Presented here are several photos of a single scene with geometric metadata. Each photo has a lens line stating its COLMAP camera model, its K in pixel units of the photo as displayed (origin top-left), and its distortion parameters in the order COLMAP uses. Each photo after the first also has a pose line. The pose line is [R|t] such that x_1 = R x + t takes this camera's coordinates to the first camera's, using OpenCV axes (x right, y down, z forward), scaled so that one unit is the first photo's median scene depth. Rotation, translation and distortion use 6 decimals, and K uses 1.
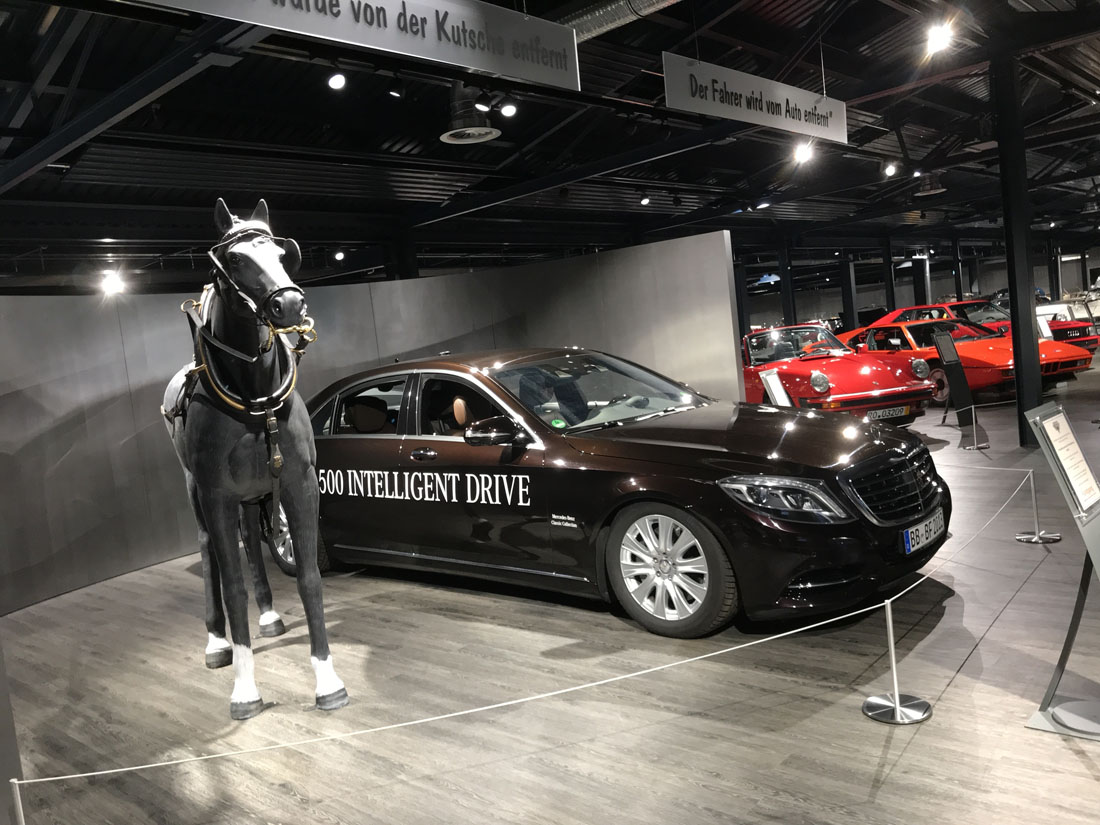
lens RADIAL K [[902.1, 0, 544.5], [0, 902.1, 411.6], [0, 0, 1]] dist [0.050529, -0.052038]
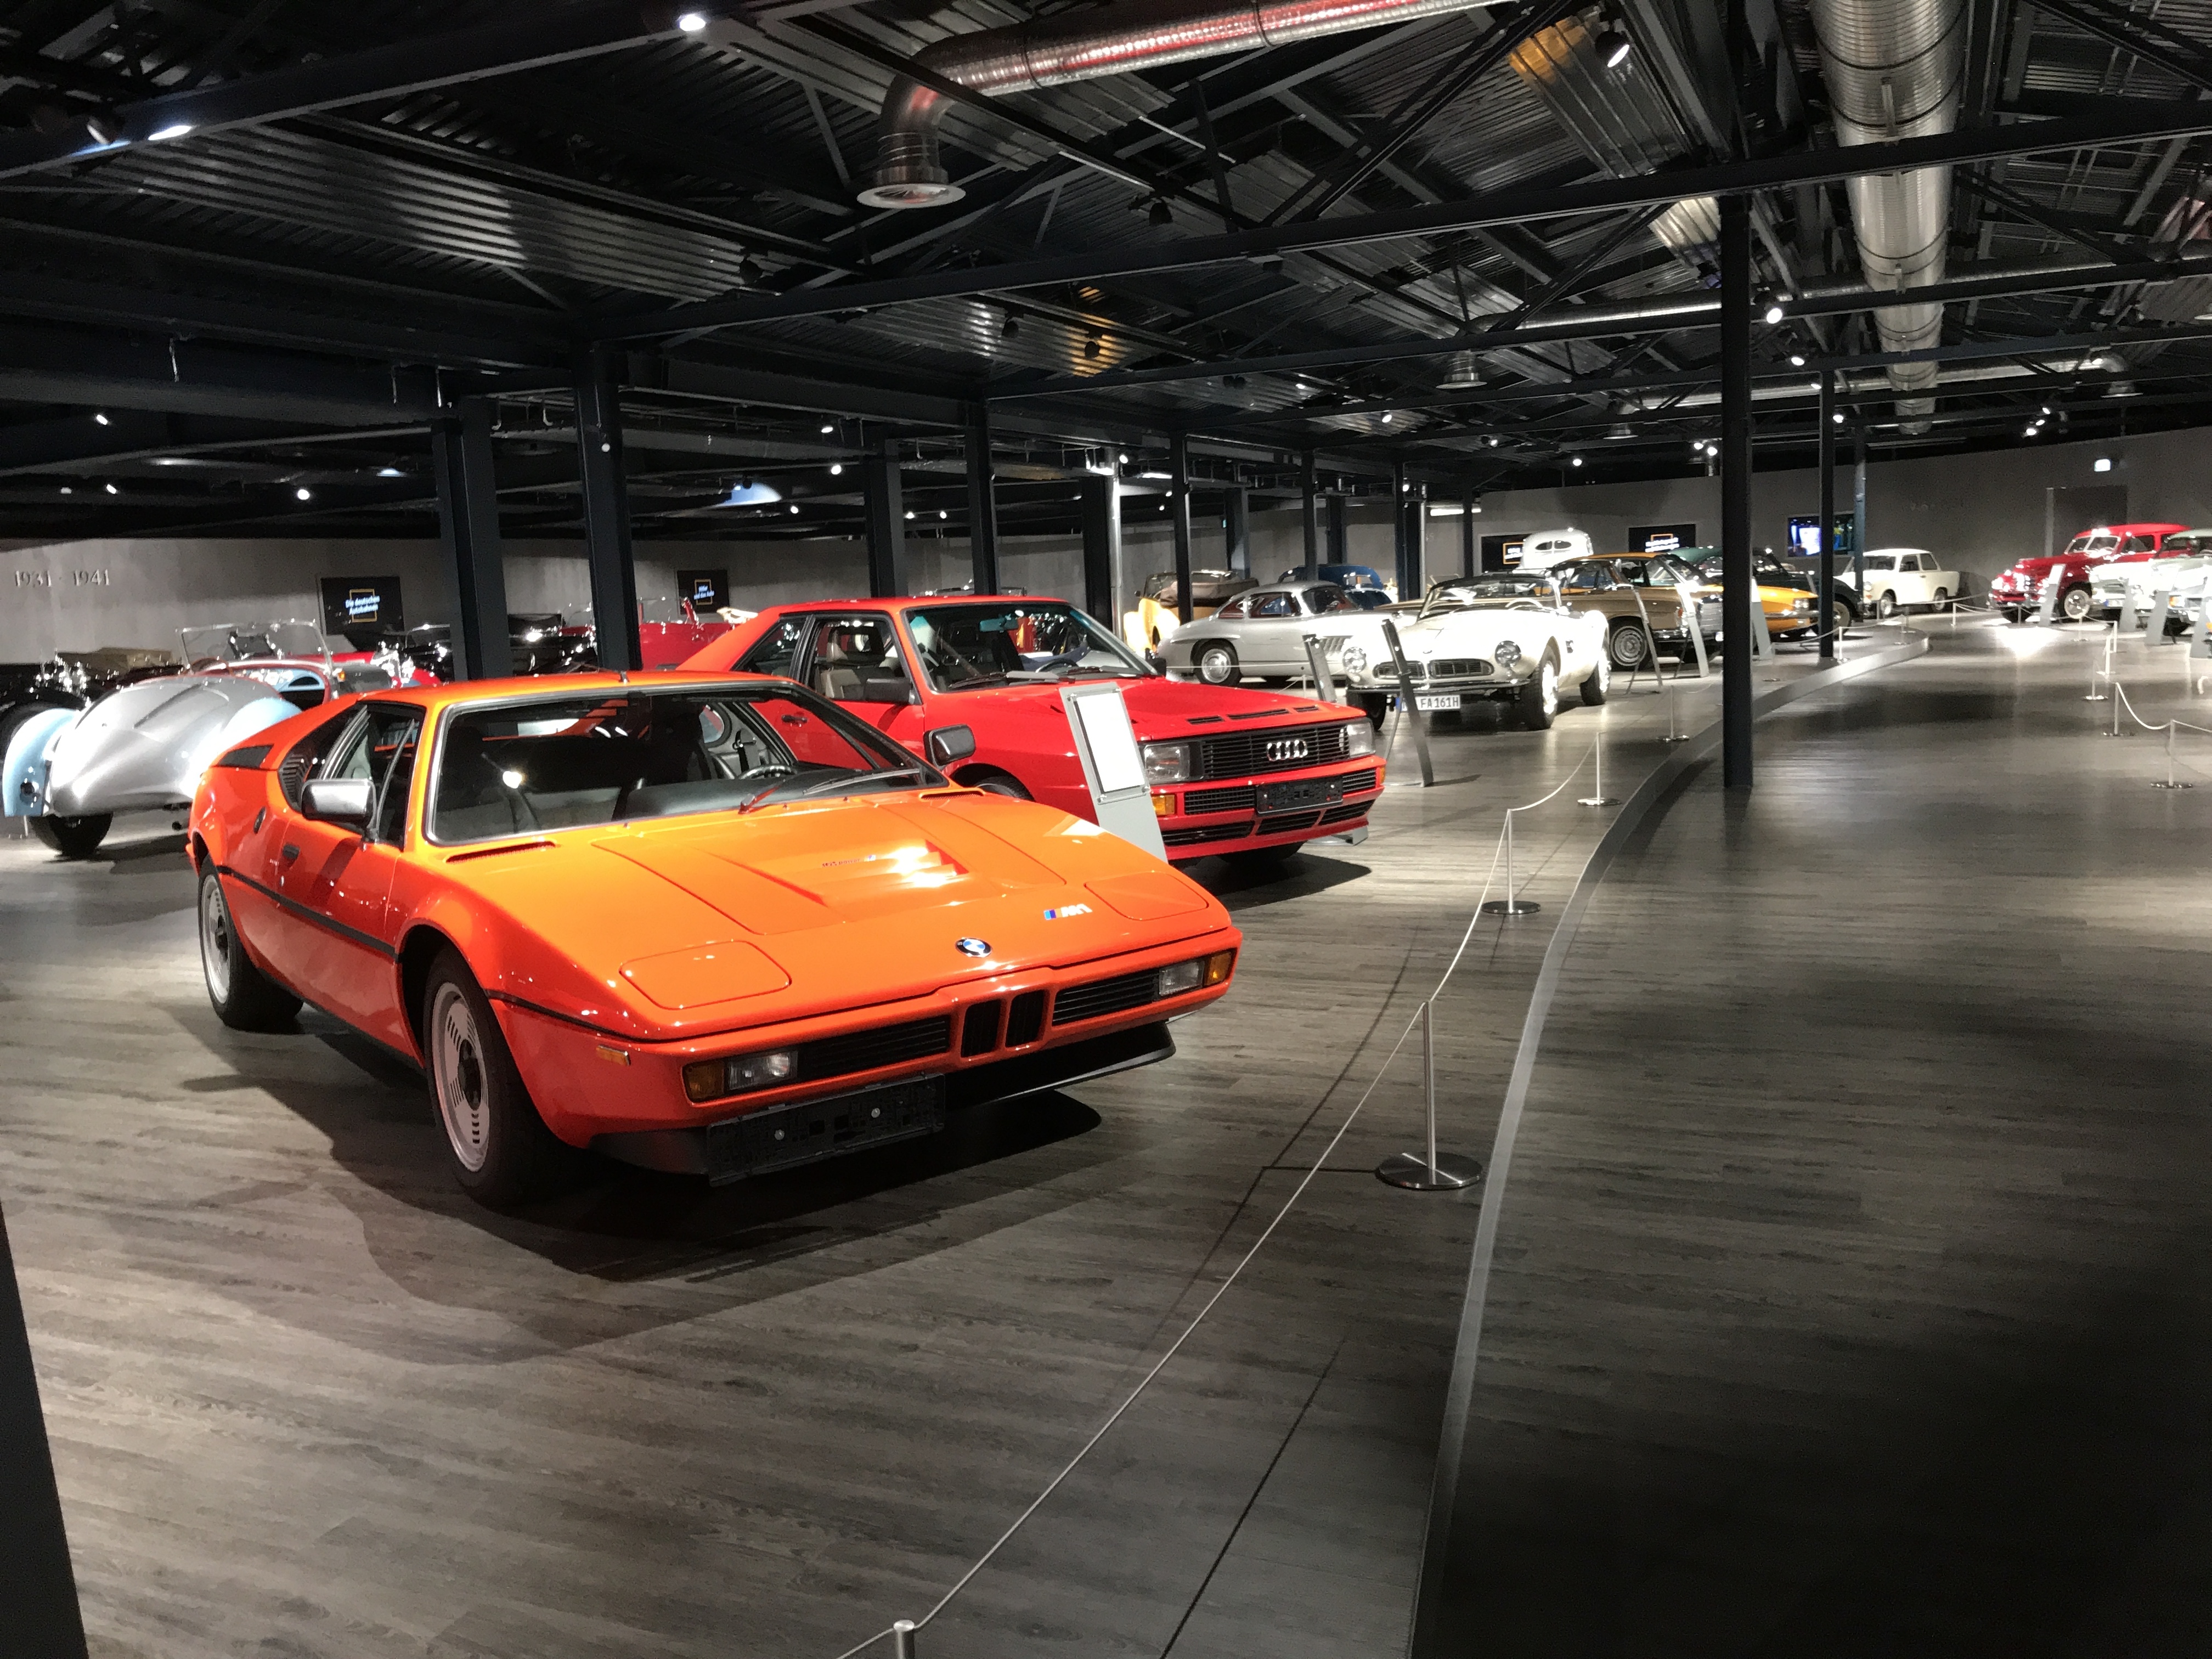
lens RADIAL K [[1814.0, 0, 1107.9], [0, 1814.0, 845.8], [0, 0, 1]] dist [0.050529, -0.052038]
pose [[0.946525, 0.019406, 0.322046, 0.188541], [-0.032406, 0.998860, 0.035054, -0.038648], [-0.320999, -0.043616, 0.946075, 0.272123]]
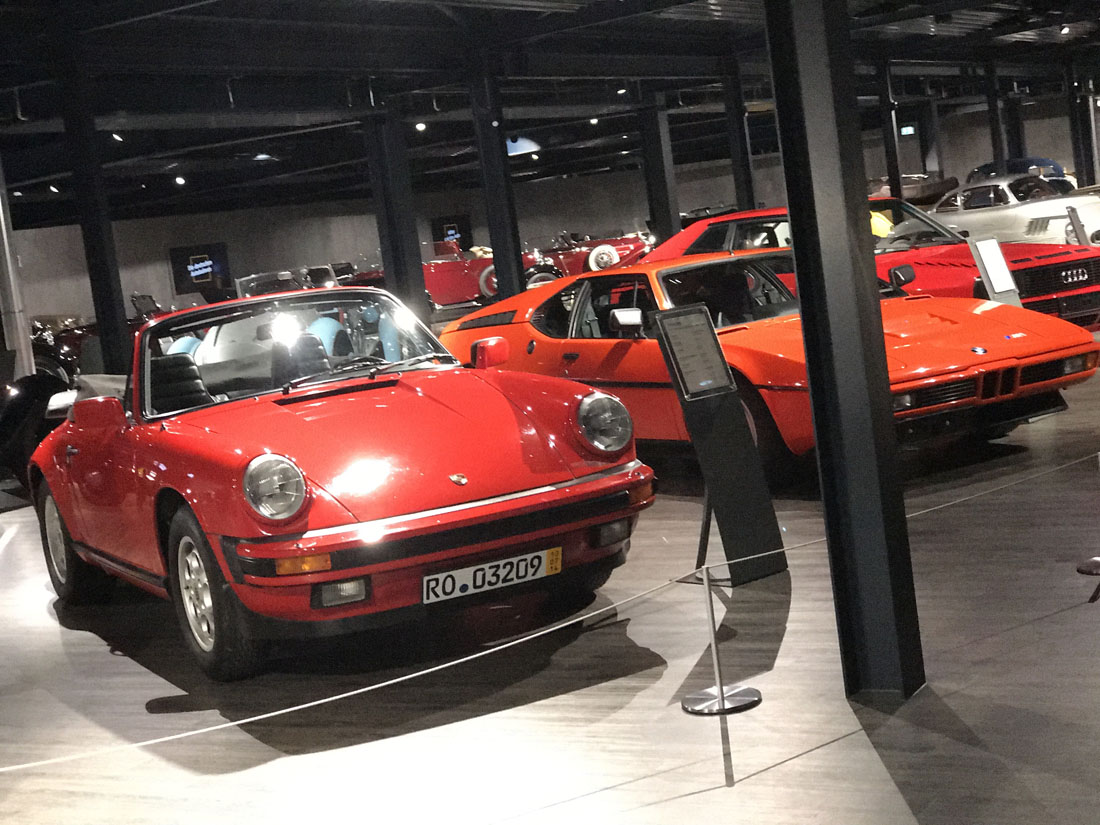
lens RADIAL K [[1810.0, 0, 553.5], [0, 1810.0, 409.3], [0, 0, 1]] dist [0.080417, 0.000000]
pose [[0.977129, -0.042540, 0.208347, 0.090737], [0.043319, 0.999061, 0.000825, -0.018709], [-0.208187, 0.008219, 0.978055, 0.126748]]
